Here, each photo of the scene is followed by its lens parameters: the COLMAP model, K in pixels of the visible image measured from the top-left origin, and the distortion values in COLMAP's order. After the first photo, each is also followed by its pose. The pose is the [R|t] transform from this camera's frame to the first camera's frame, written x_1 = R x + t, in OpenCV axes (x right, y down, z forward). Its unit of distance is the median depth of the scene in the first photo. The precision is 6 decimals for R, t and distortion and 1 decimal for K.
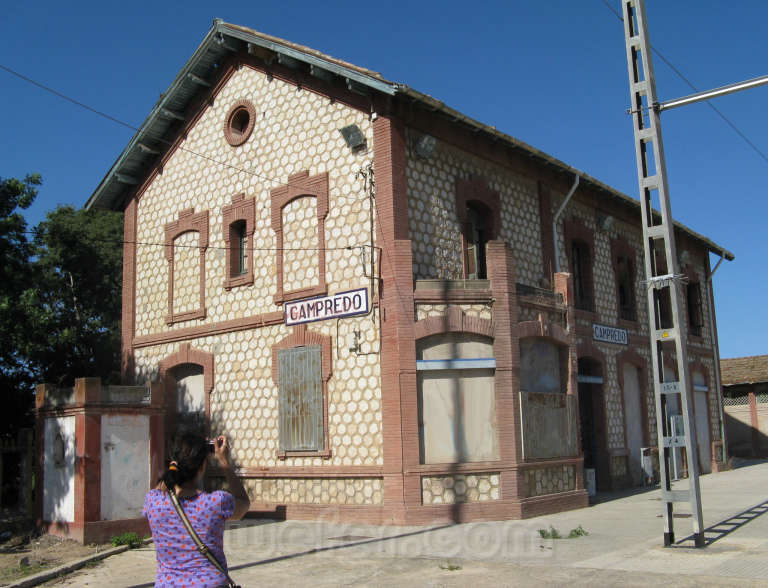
lens RADIAL K [[847.3, 0, 399.3], [0, 847.3, 292.3], [0, 0, 1]] dist [-0.153178, 0.027353]
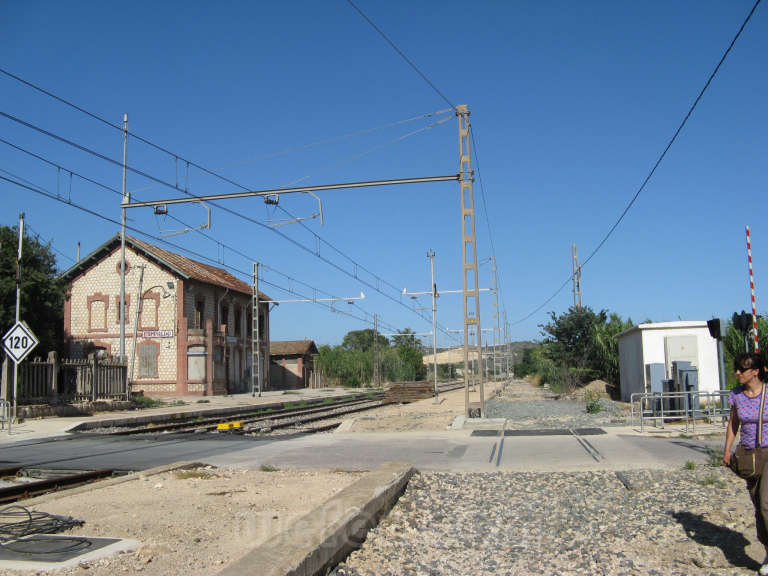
lens RADIAL K [[797.9, 0, 384.2], [0, 797.9, 285.6], [0, 0, 1]] dist [-0.194968, 0.219940]
pose [[0.875160, 0.070718, 0.478638, -0.759292], [-0.093895, 0.995277, 0.024632, -0.314783], [-0.474636, -0.066498, 0.877667, -2.031361]]
